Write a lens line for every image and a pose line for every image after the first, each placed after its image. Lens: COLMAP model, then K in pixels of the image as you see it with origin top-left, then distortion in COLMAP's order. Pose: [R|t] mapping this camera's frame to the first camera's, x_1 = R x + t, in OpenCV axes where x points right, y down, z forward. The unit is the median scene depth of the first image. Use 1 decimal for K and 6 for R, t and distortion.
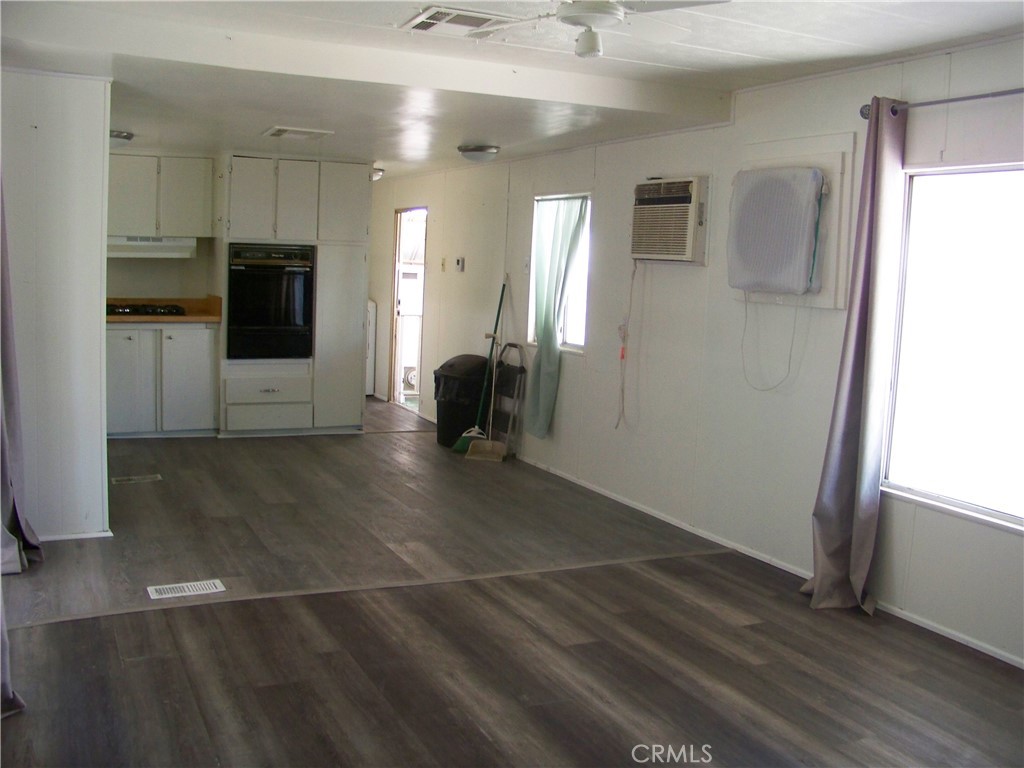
lens RADIAL K [[1006.1, 0, 524.3], [0, 1006.1, 377.6], [0, 0, 1]] dist [-0.262699, 0.355802]
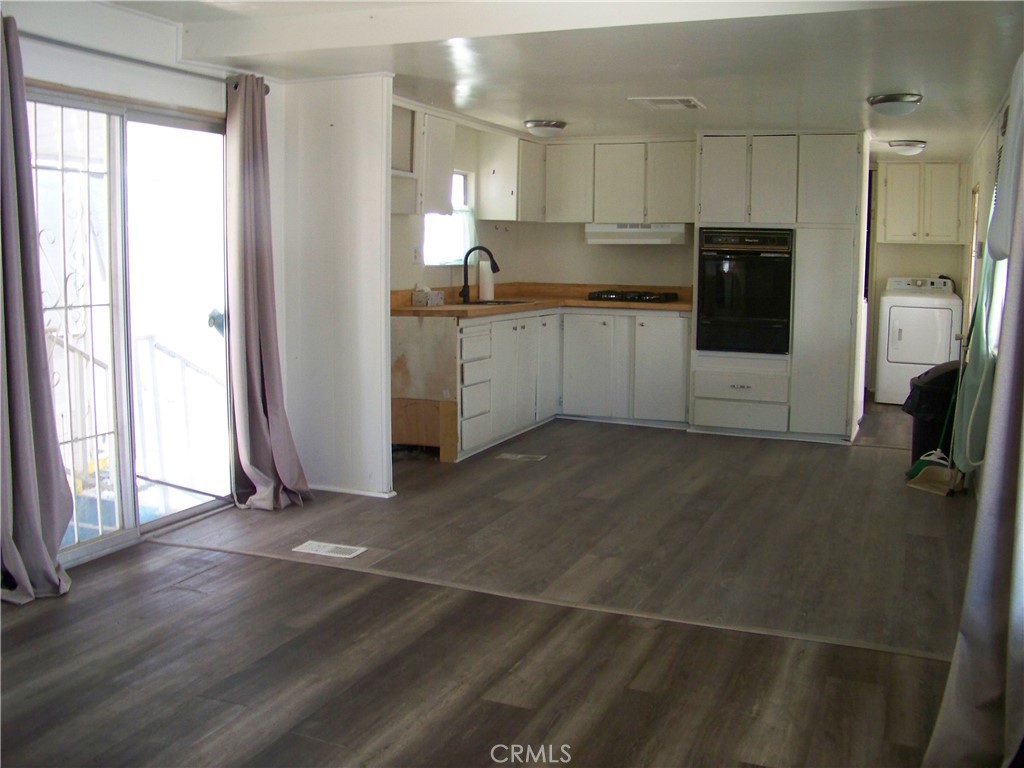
lens RADIAL K [[1006.1, 0, 524.3], [0, 1006.1, 377.6], [0, 0, 1]] dist [-0.262699, 0.355802]
pose [[0.659337, 0.065182, -0.749016, 0.320285], [-0.069905, 0.997234, 0.025247, -0.004937], [0.748590, 0.035714, 0.662070, 0.245748]]
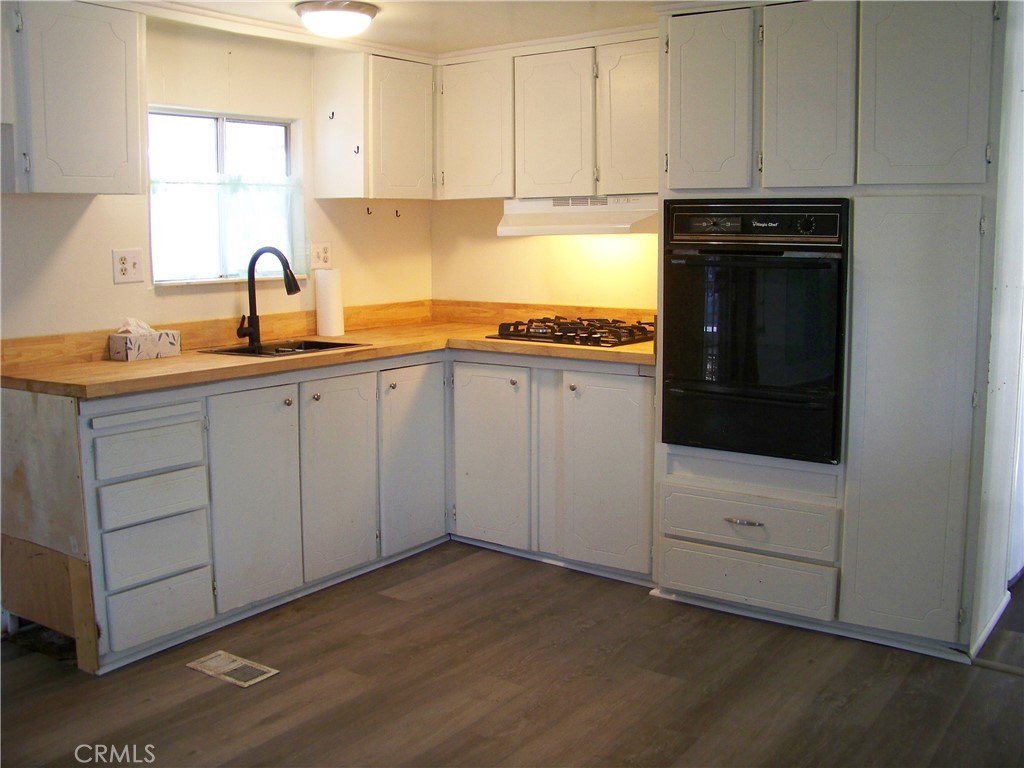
lens RADIAL K [[1006.1, 0, 524.3], [0, 1006.1, 377.6], [0, 0, 1]] dist [-0.262699, 0.355802]
pose [[0.467447, 0.087385, -0.879691, 0.096733], [-0.075982, 0.995391, 0.058503, -0.076012], [0.880750, 0.039493, 0.471932, 0.727345]]
